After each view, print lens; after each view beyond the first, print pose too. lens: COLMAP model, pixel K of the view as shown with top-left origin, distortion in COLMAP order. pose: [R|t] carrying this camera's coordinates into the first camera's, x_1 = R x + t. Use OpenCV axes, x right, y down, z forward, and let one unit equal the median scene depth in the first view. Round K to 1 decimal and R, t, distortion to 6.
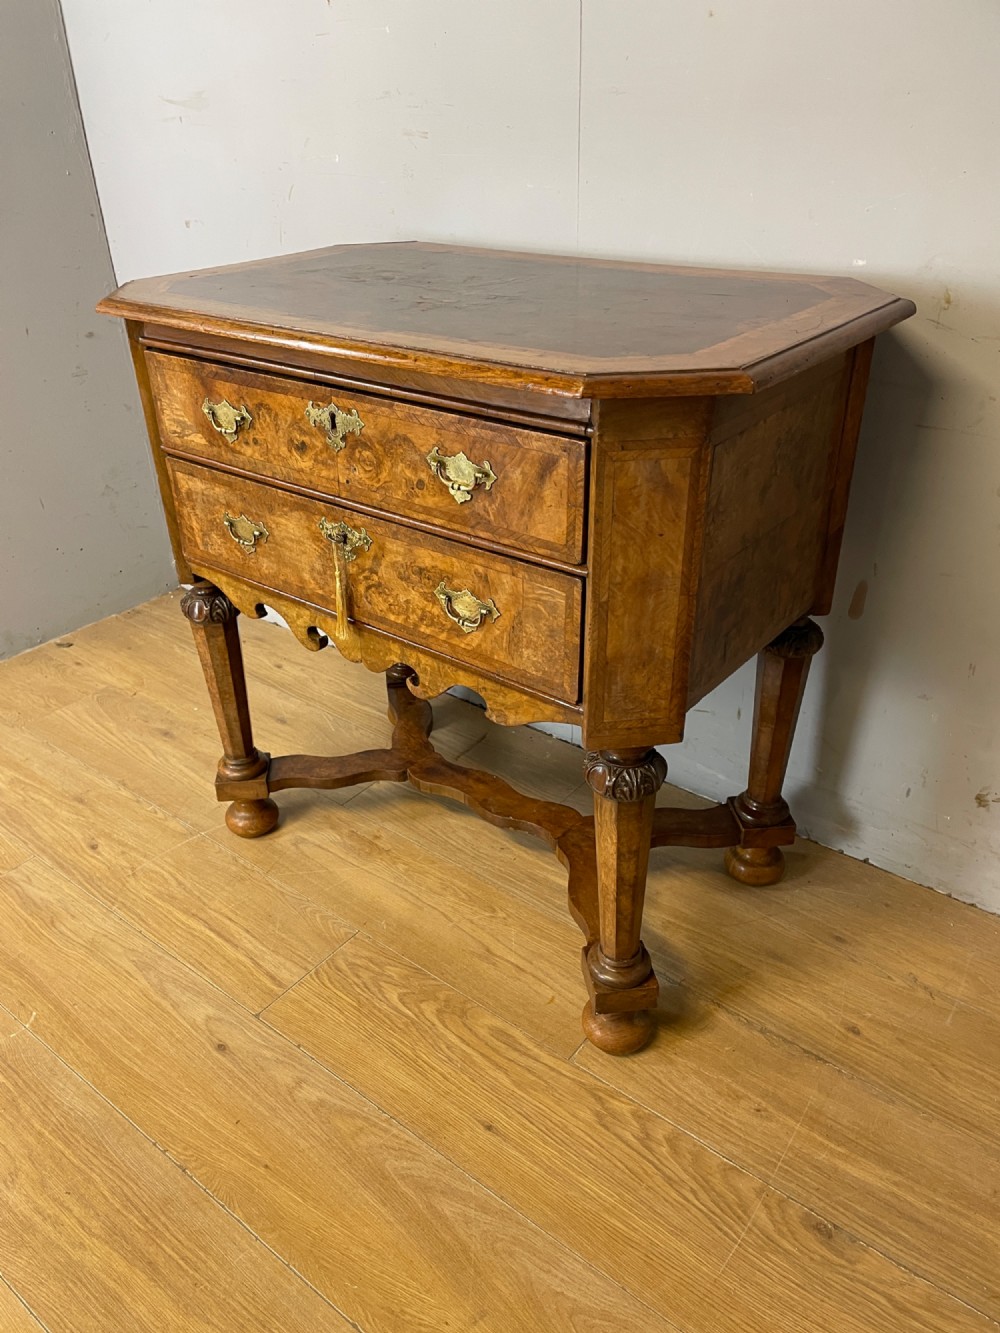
lens RADIAL K [[1012.2, 0, 485.1], [0, 1012.2, 668.7], [0, 0, 1]] dist [0.094547, -0.123642]
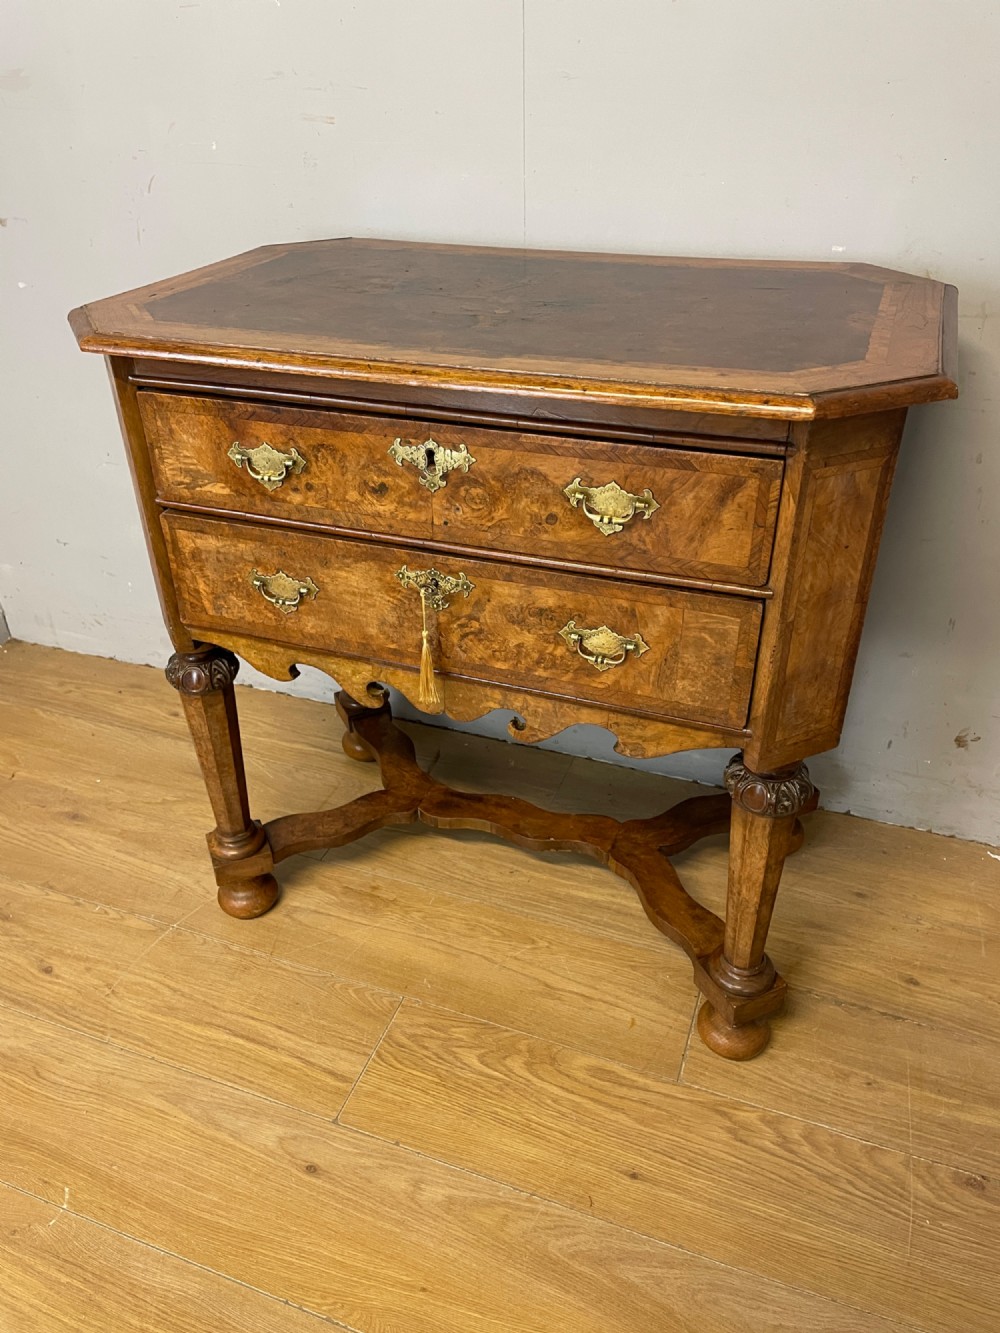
lens RADIAL K [[1012.2, 0, 493.3], [0, 1012.2, 659.6], [0, 0, 1]] dist [0.094547, -0.123642]
pose [[0.952262, -0.150953, 0.265349, -0.266375], [0.144866, 0.988539, 0.042483, -0.076054], [-0.268721, -0.002015, 0.963216, 0.102346]]
